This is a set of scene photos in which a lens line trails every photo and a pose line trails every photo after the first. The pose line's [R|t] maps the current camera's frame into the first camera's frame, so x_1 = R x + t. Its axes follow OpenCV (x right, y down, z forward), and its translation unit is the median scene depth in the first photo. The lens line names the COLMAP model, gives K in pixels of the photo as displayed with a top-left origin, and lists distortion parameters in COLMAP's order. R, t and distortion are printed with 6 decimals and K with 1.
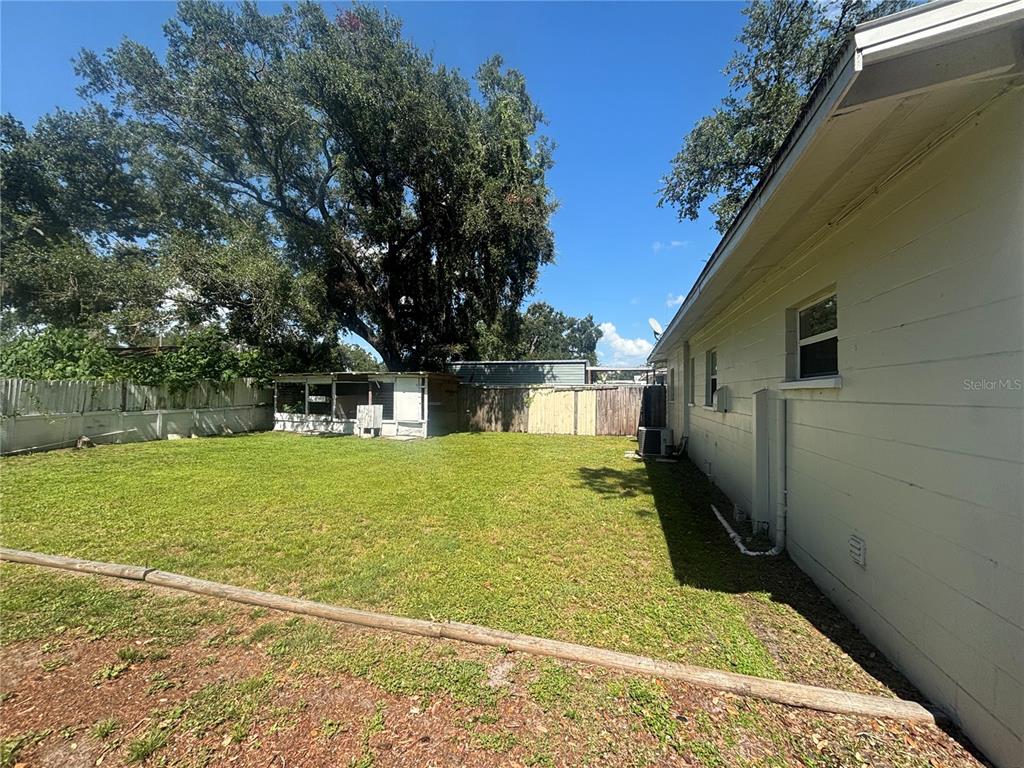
lens RADIAL K [[412.7, 0, 512.0], [0, 412.7, 384.0], [0, 0, 1]] dist [-0.001596, -0.000054]
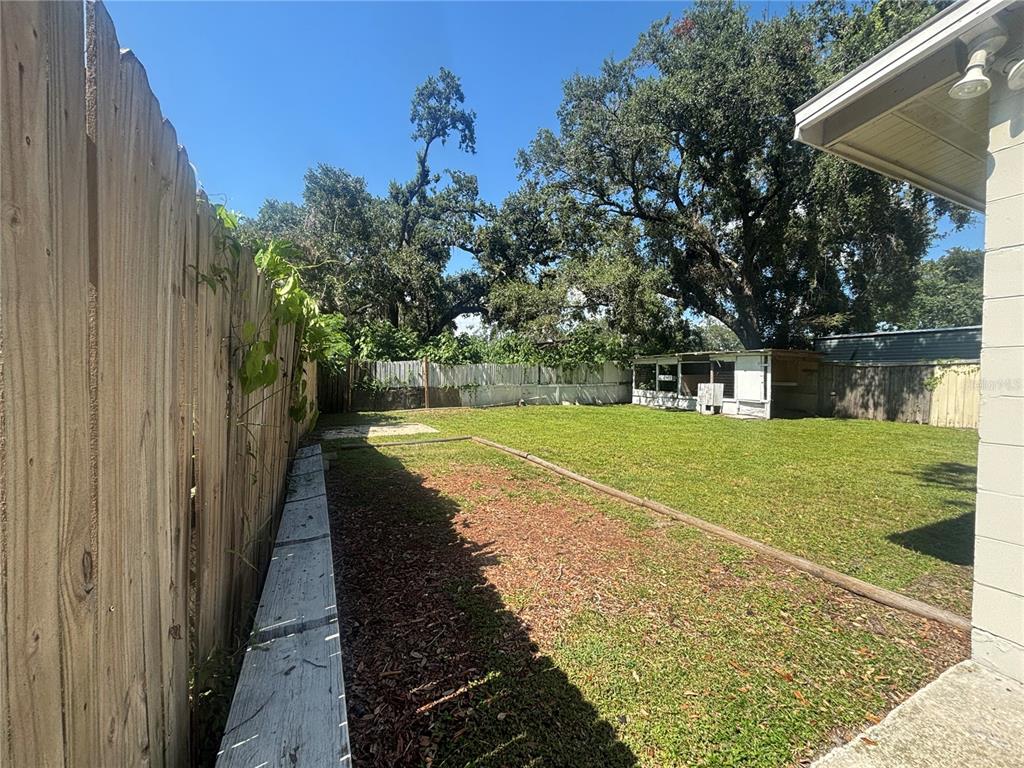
lens RADIAL K [[412.7, 0, 512.0], [0, 412.7, 384.0], [0, 0, 1]] dist [-0.001596, -0.000054]
pose [[0.663567, 0.016225, -0.747941, 0.094692], [0.014781, 0.999285, 0.034792, 0.007451], [0.747971, -0.034142, 0.662853, -0.063882]]
